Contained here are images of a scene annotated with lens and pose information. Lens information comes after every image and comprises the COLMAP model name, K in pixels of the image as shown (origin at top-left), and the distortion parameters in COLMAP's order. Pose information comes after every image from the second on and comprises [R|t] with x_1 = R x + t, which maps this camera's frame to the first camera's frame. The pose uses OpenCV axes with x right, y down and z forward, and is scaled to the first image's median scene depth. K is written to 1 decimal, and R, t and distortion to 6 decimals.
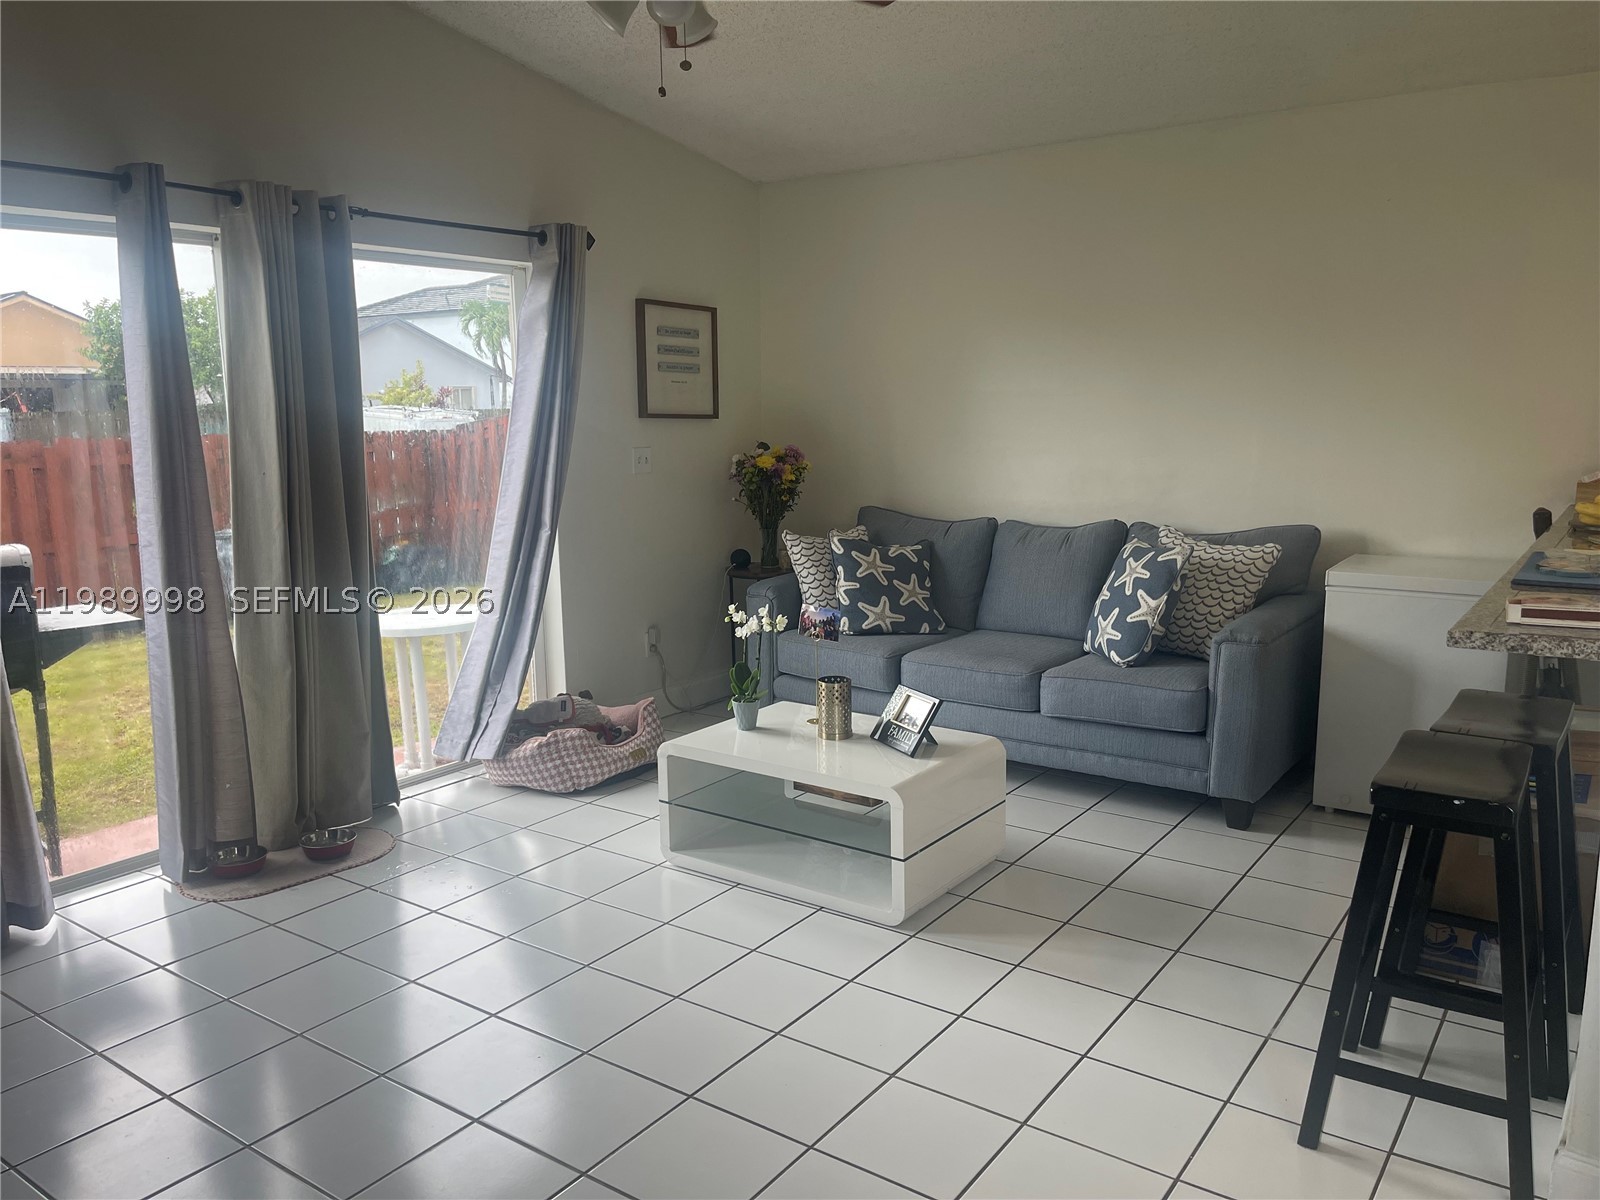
lens RADIAL K [[1206.2, 0, 803.7], [0, 1206.2, 598.1], [0, 0, 1]] dist [0.053691, -0.076498]
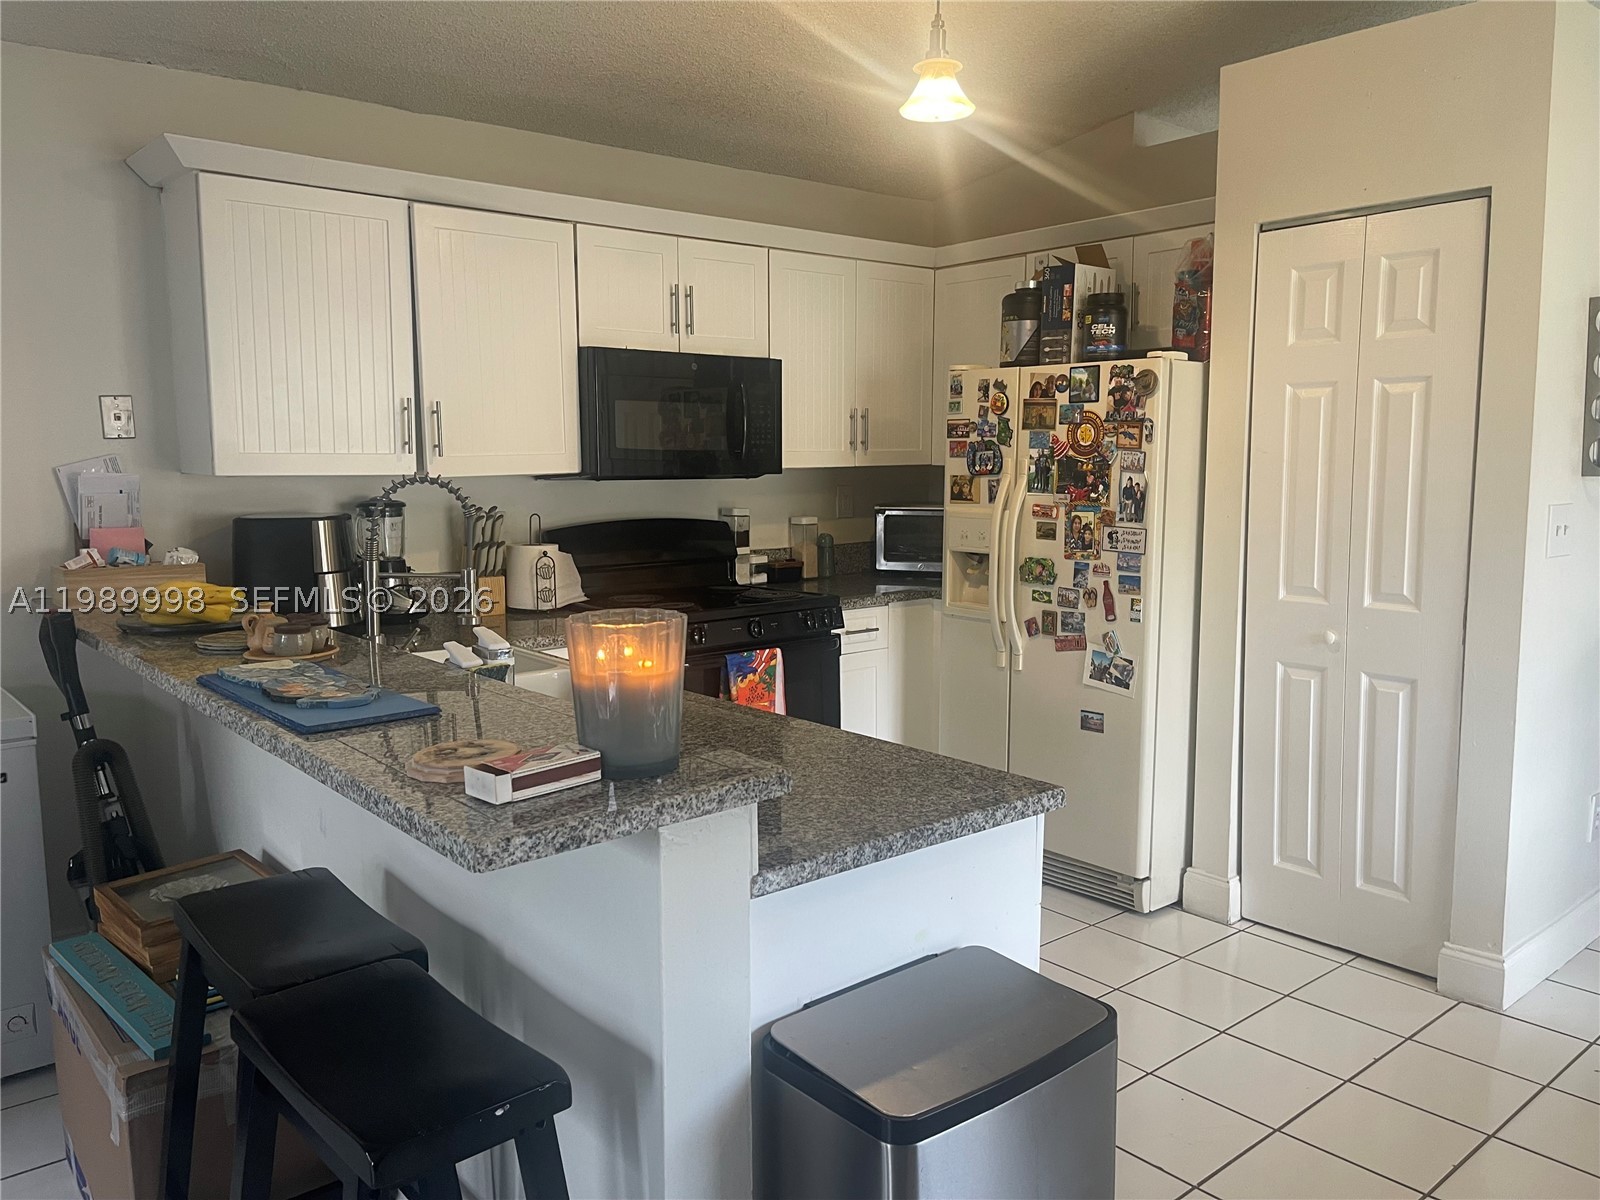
lens RADIAL K [[1206.2, 0, 786.0], [0, 1206.2, 595.7], [0, 0, 1]] dist [0.053691, -0.076498]
pose [[0.242217, -0.110305, 0.963931, 0.006035], [0.160655, 0.984361, 0.072274, -0.092506], [-0.956828, 0.137355, 0.256150, 0.559149]]
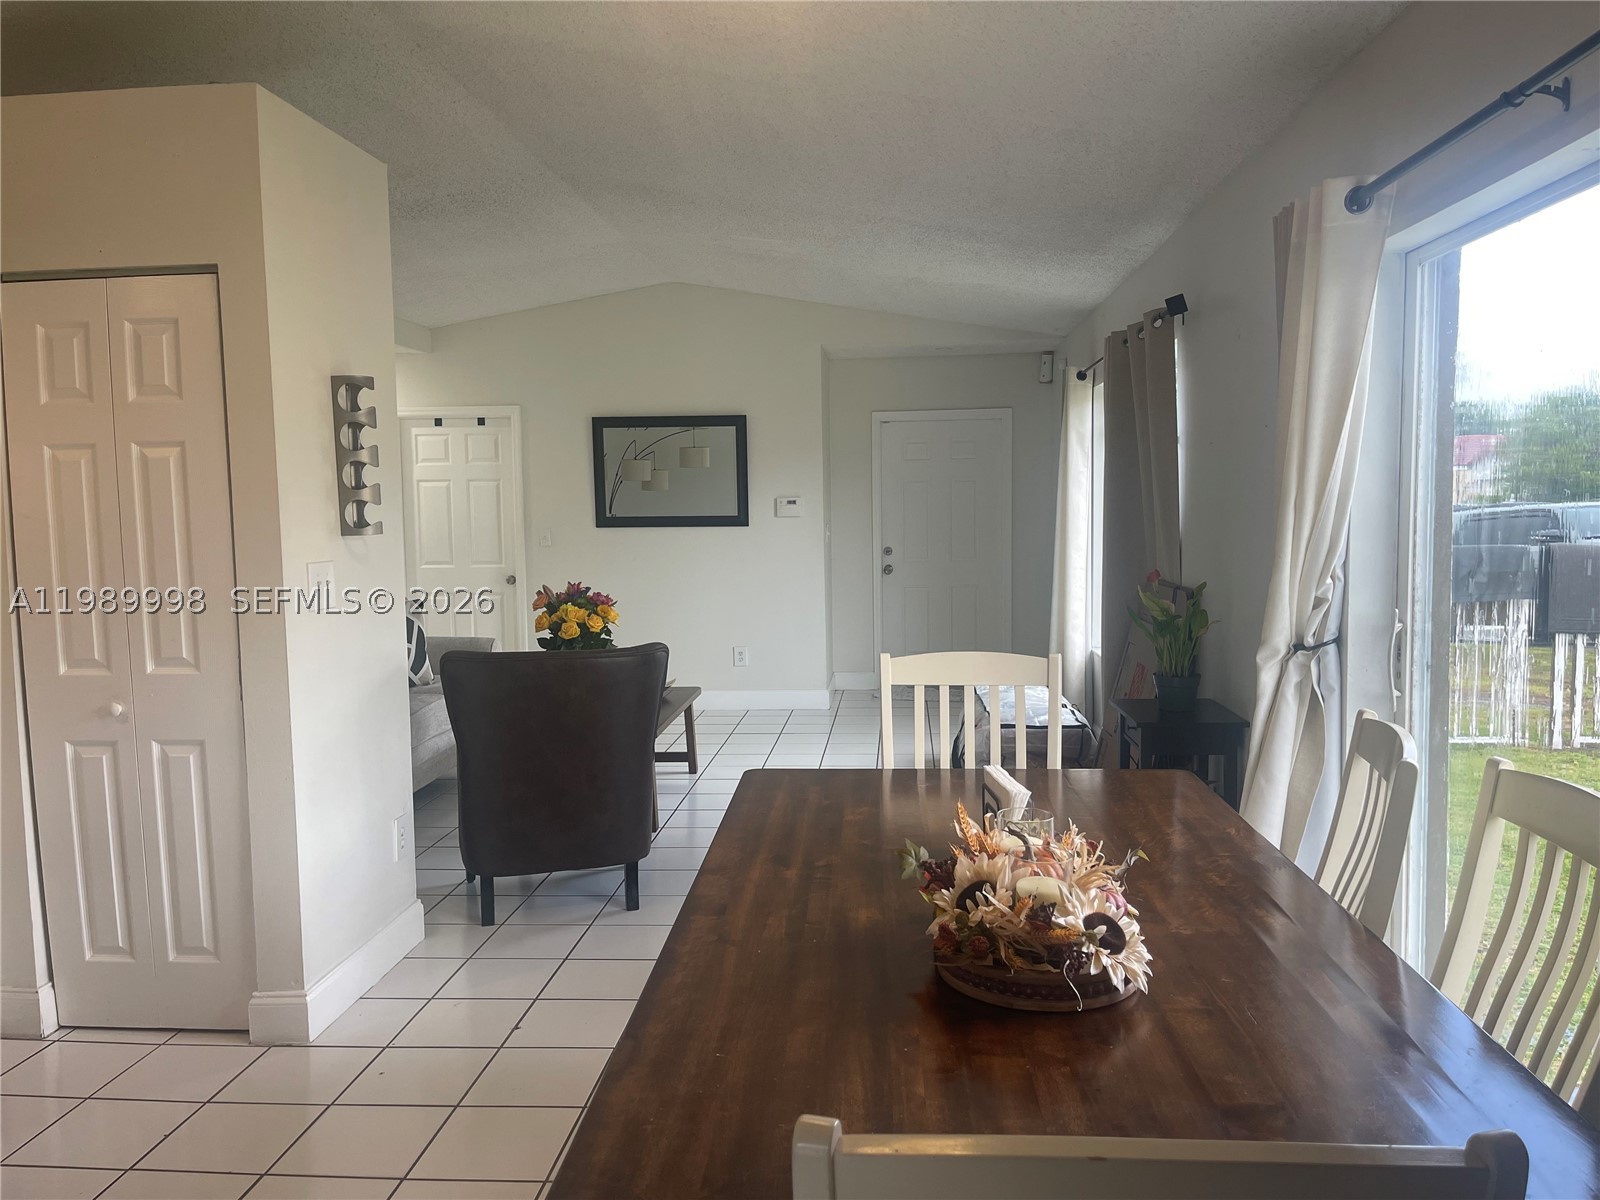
lens RADIAL K [[1206.2, 0, 803.4], [0, 1206.2, 597.8], [0, 0, 1]] dist [0.053691, -0.076498]
pose [[-0.525885, -0.048809, 0.849154, -0.031119], [0.157434, 0.975515, 0.153572, -0.052936], [-0.835858, 0.214447, -0.505325, 0.357419]]
